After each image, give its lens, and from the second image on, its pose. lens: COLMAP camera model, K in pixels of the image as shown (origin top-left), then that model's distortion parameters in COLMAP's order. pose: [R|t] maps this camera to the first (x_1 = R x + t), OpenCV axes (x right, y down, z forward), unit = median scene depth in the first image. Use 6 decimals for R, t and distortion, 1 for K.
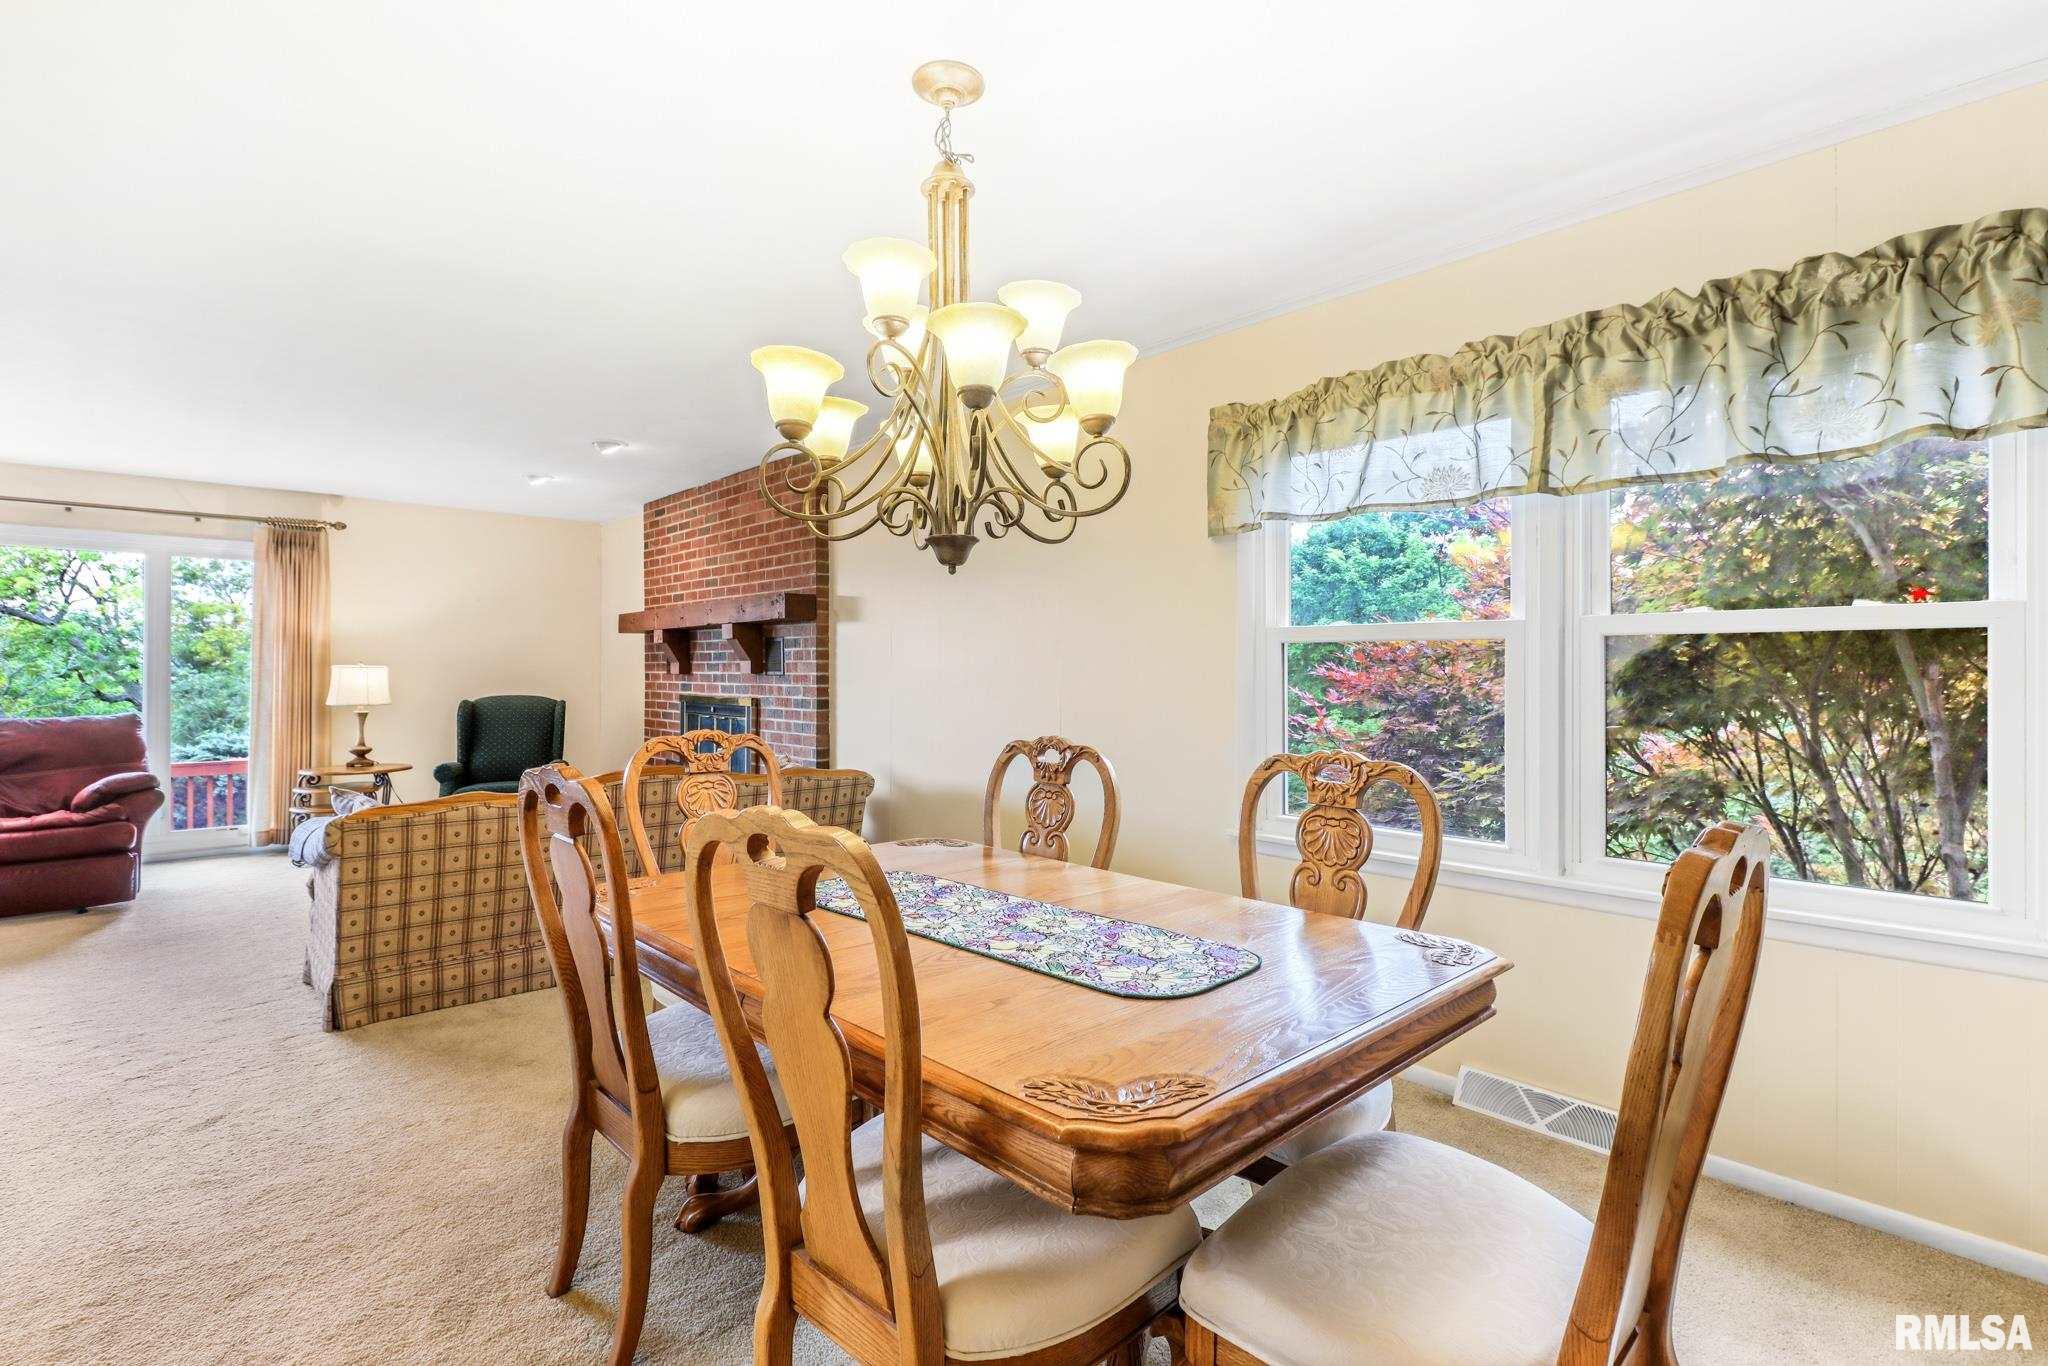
lens RADIAL K [[950.5, 0, 994.8], [0, 950.5, 688.8], [0, 0, 1]] dist [0.012018, -0.009372]
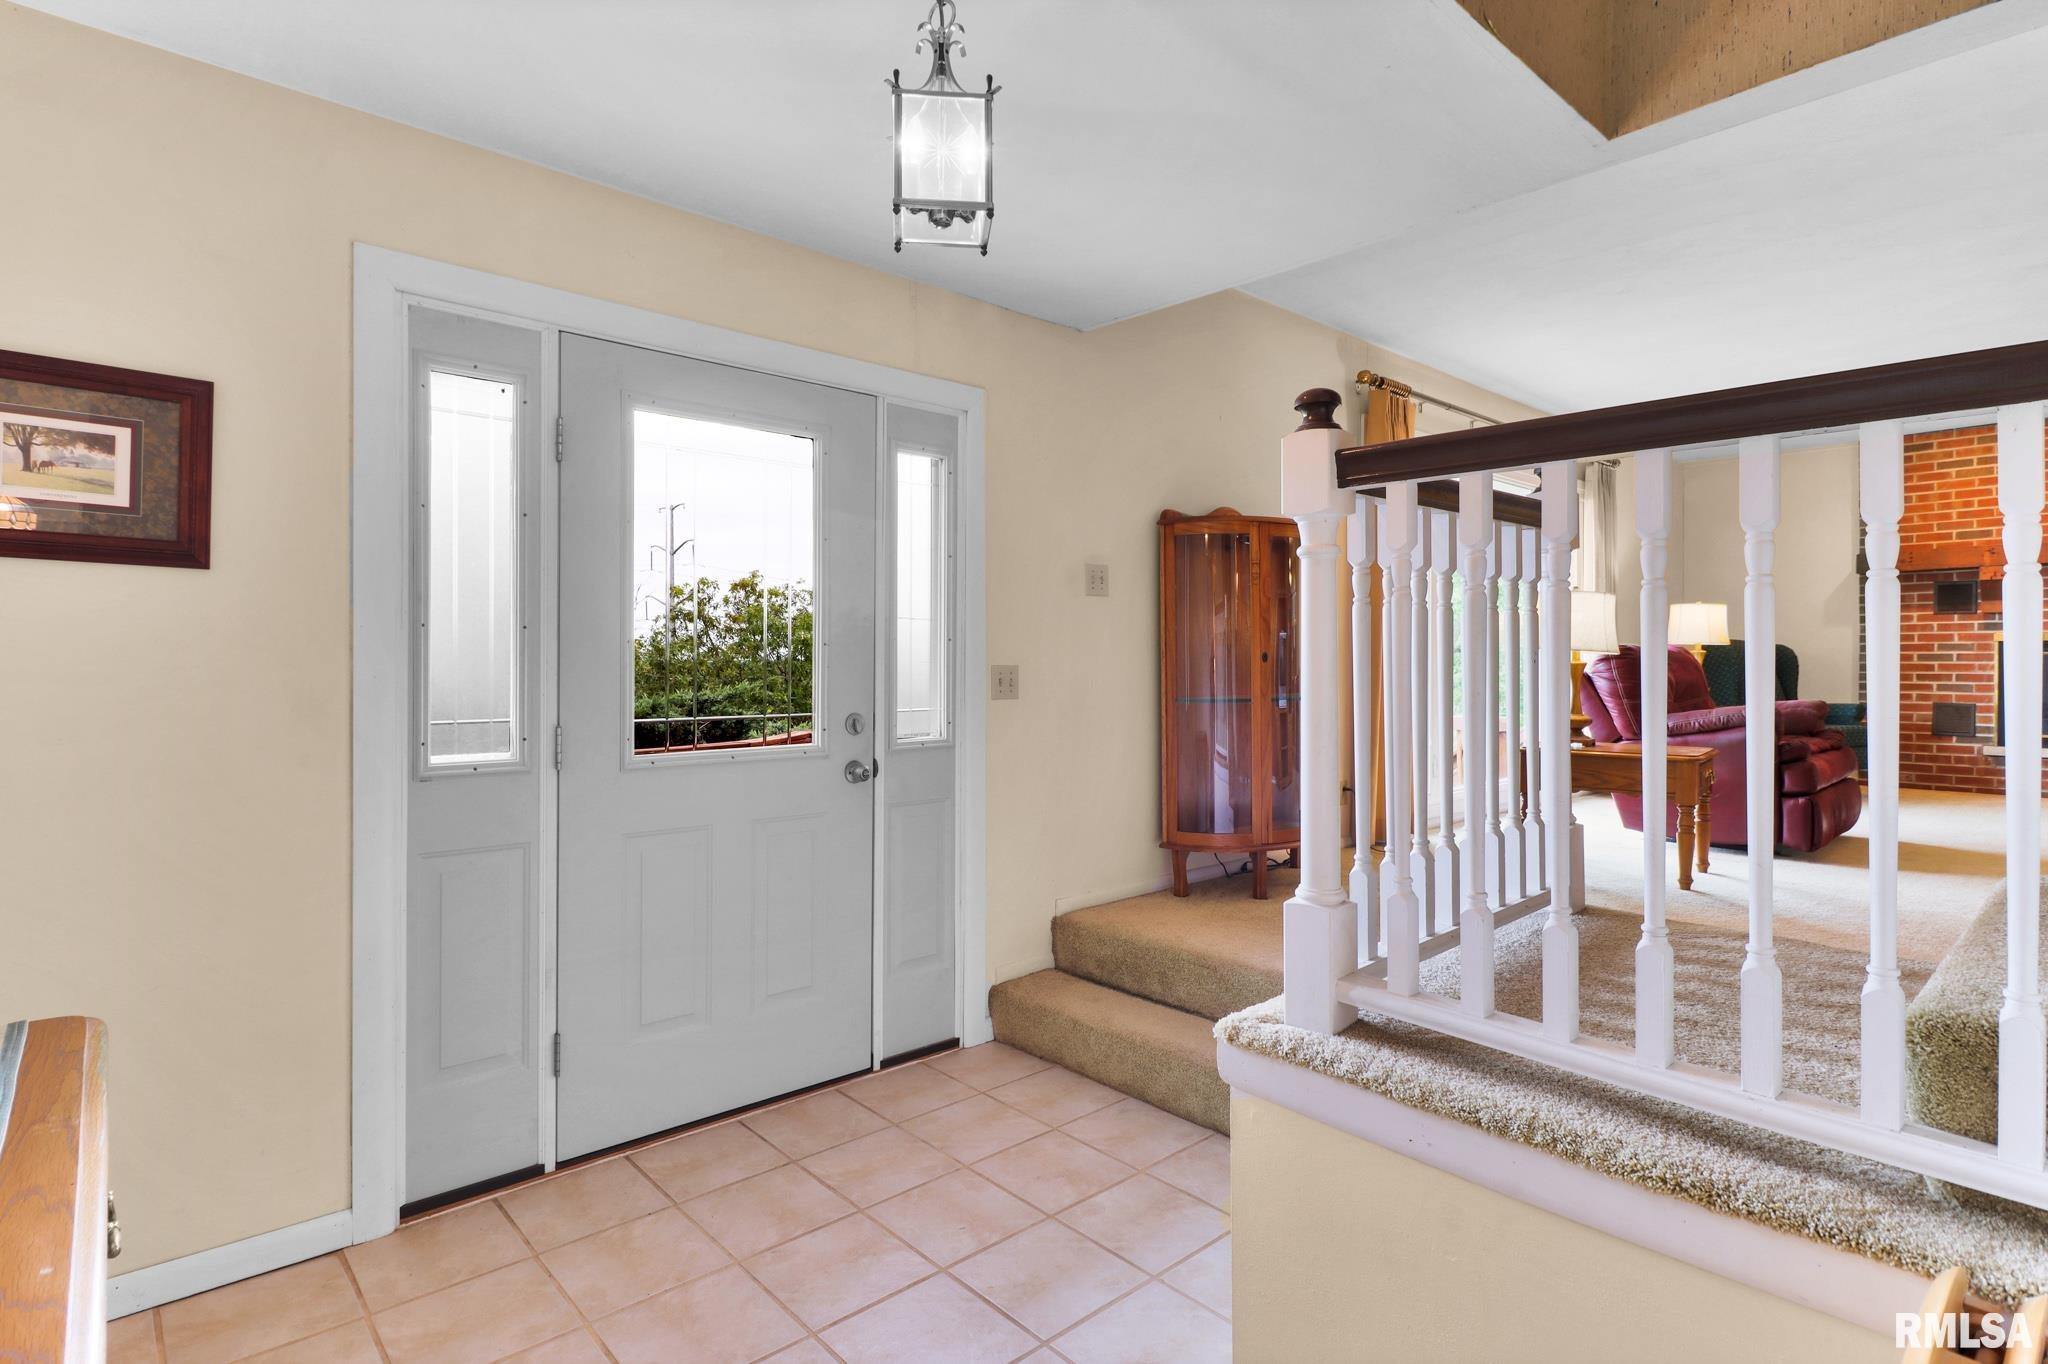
lens RADIAL K [[1007.3, 0, 1045.1], [0, 1007.3, 661.2], [0, 0, 1]] dist [0.011333, -0.011610]
pose [[0.999951, -0.004204, -0.008954, -1.325471], [0.004042, 0.999829, -0.018042, 0.049756], [0.009028, 0.018005, 0.999797, -0.031899]]
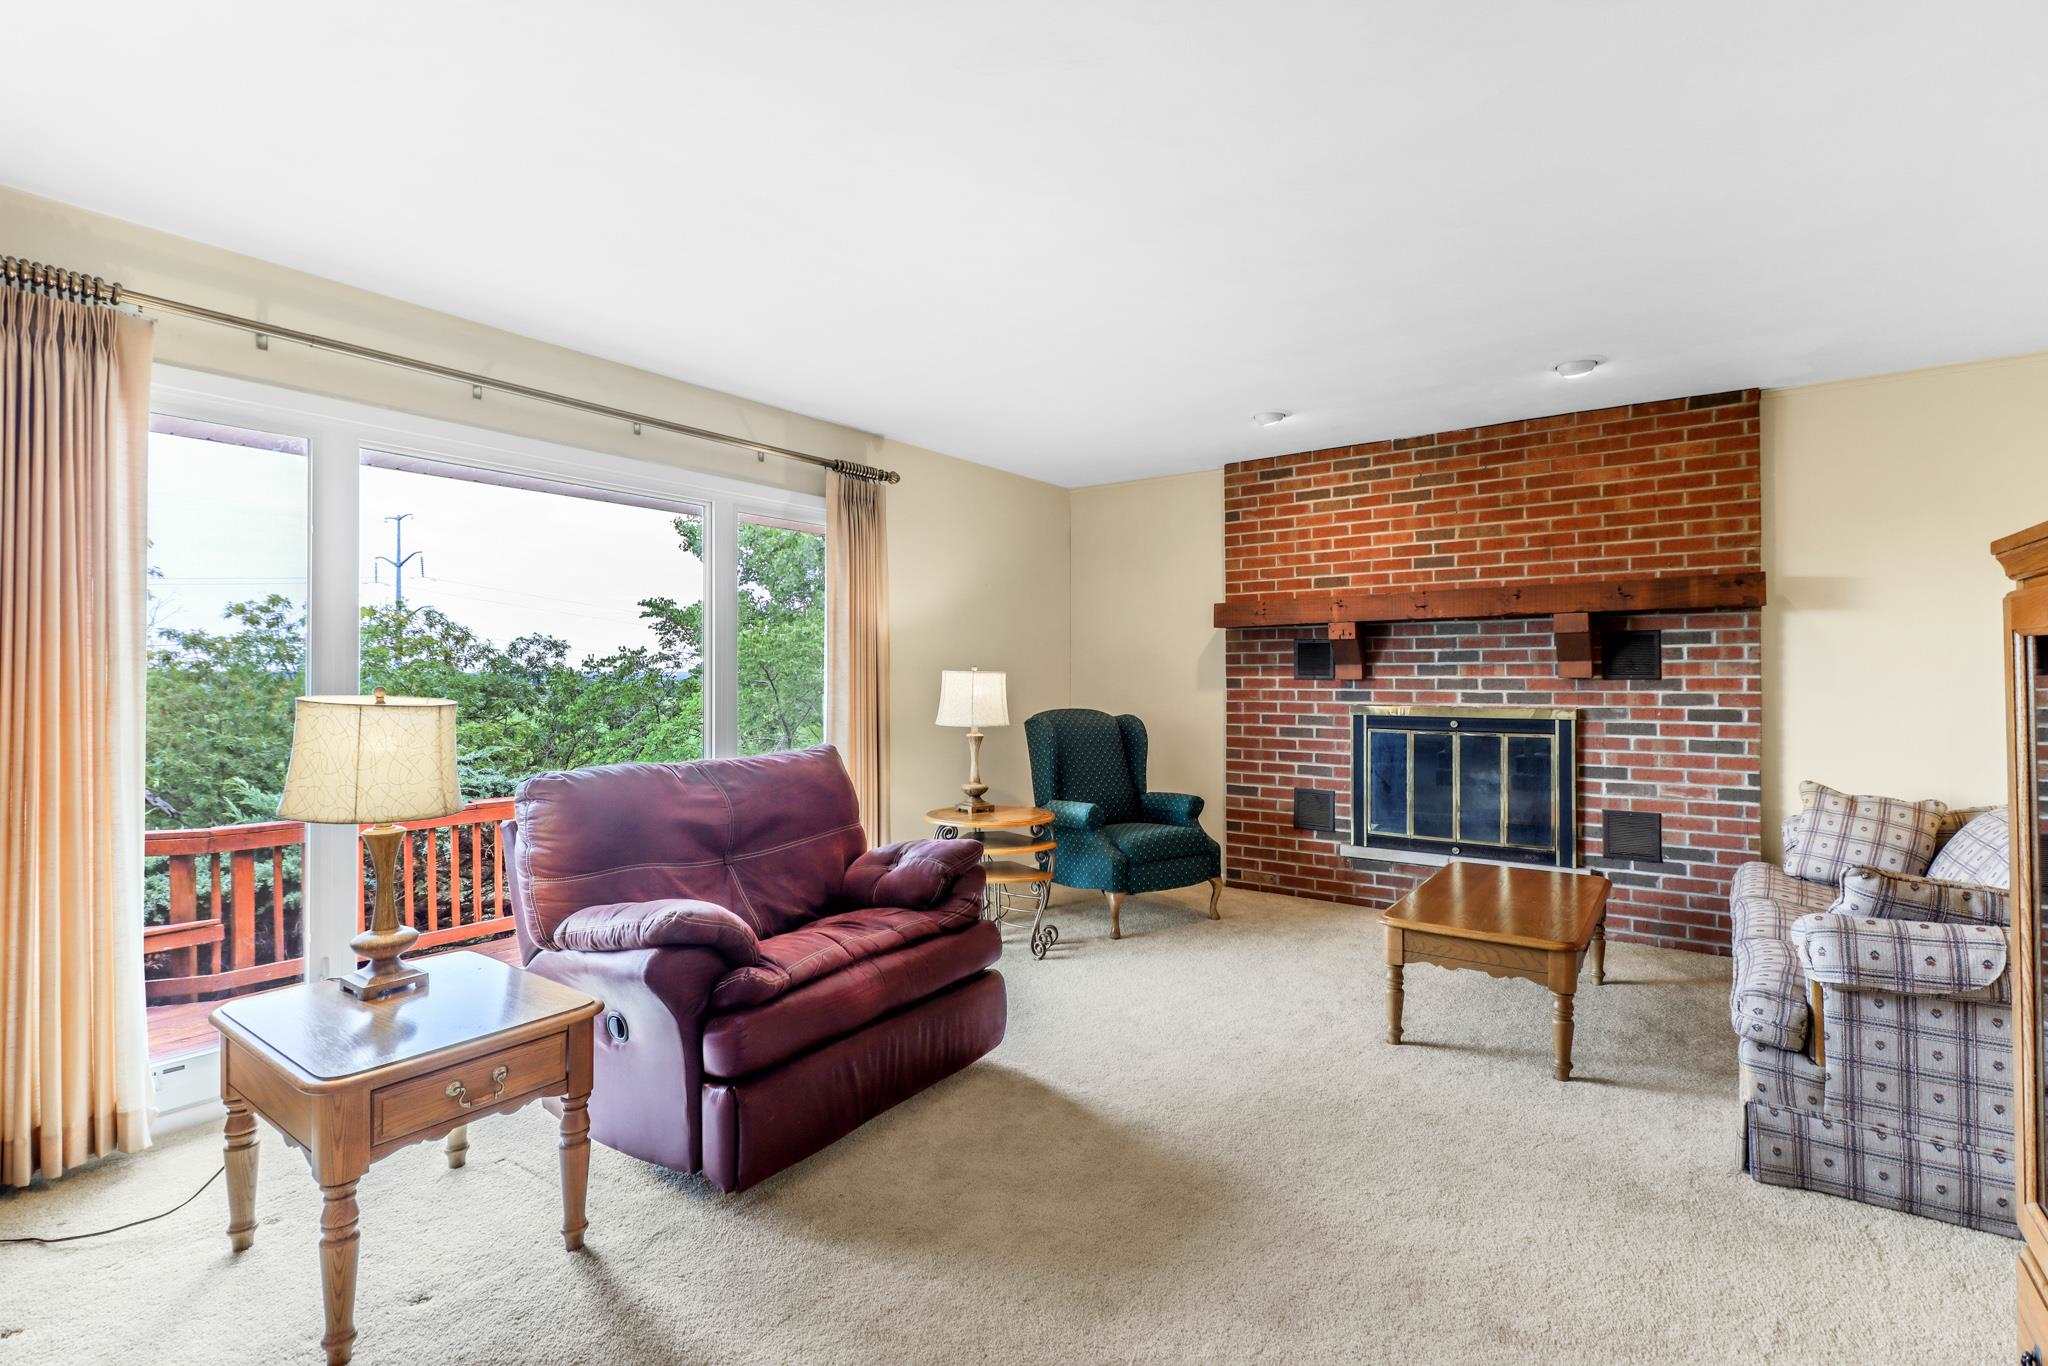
lens RADIAL K [[950.5, 0, 1003.5], [0, 950.5, 670.5], [0, 0, 1]] dist [0.012018, -0.009372]
pose [[0.979906, -0.005297, 0.199390, -0.786956], [0.010100, 0.999683, -0.023079, -0.008197], [-0.199204, 0.024629, 0.979648, 0.301828]]
